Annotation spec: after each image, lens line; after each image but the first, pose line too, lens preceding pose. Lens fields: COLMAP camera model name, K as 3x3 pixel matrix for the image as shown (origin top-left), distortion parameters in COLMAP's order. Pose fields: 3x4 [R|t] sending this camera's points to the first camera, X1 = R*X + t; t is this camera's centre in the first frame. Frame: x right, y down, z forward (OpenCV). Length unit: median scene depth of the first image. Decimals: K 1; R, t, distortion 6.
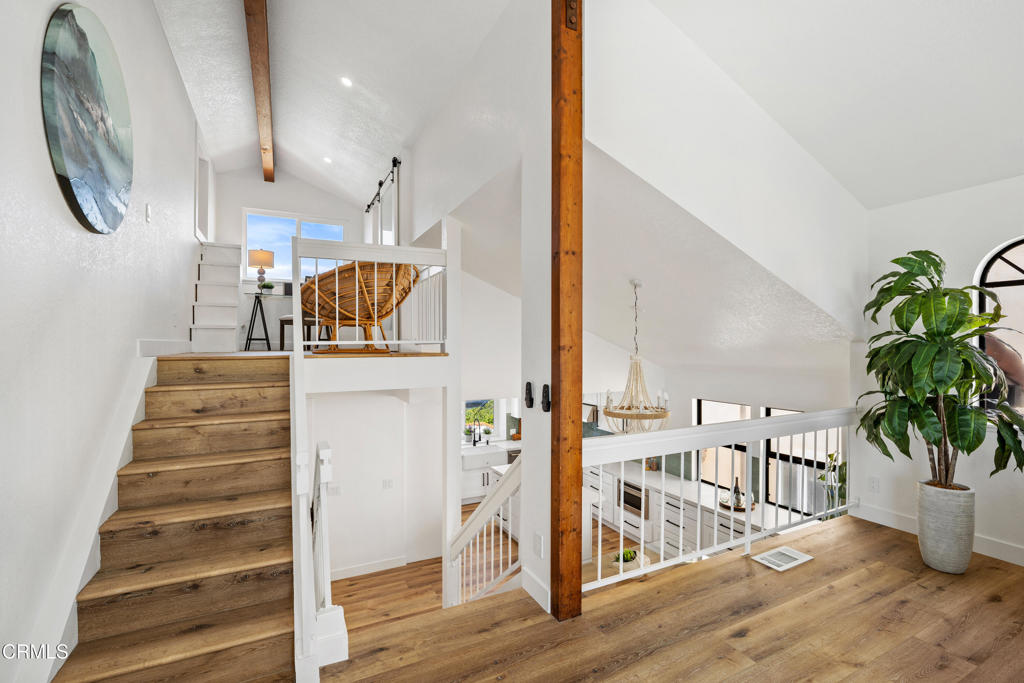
lens RADIAL K [[457.4, 0, 509.8], [0, 457.4, 345.6], [0, 0, 1]] dist [-0.002043, -0.000133]
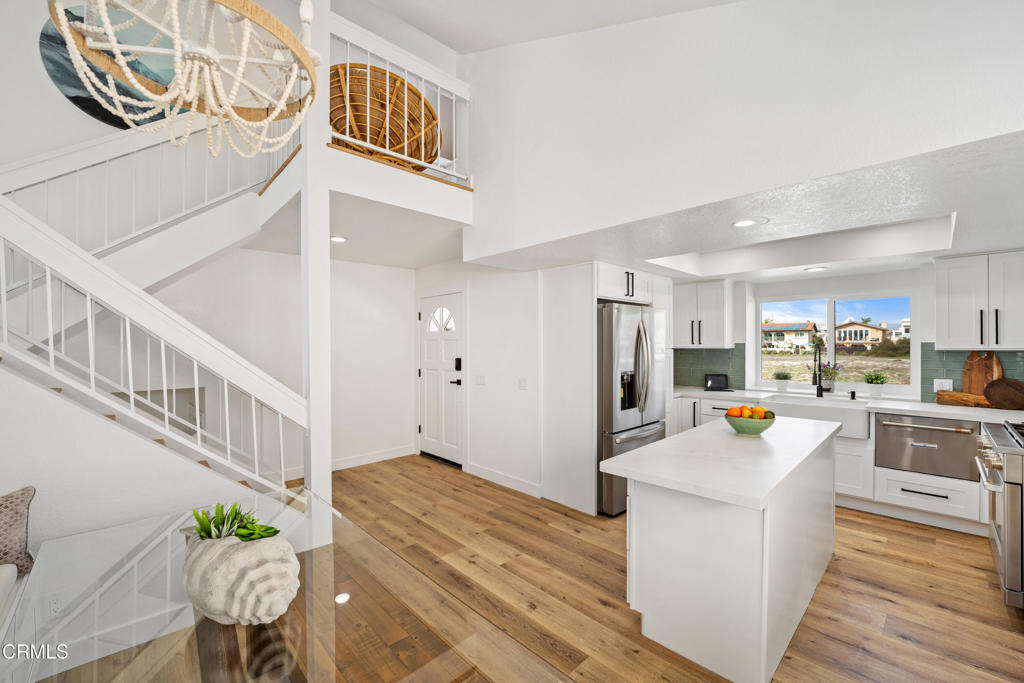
lens RADIAL K [[416.4, 0, 511.7], [0, 416.4, 345.0], [0, 0, 1]] dist [-0.033910, 0.005007]
pose [[0.288453, 0.002228, -0.957491, 0.371978], [0.003356, 0.999989, 0.003338, 0.210885], [0.957488, -0.004176, 0.288443, 0.705091]]
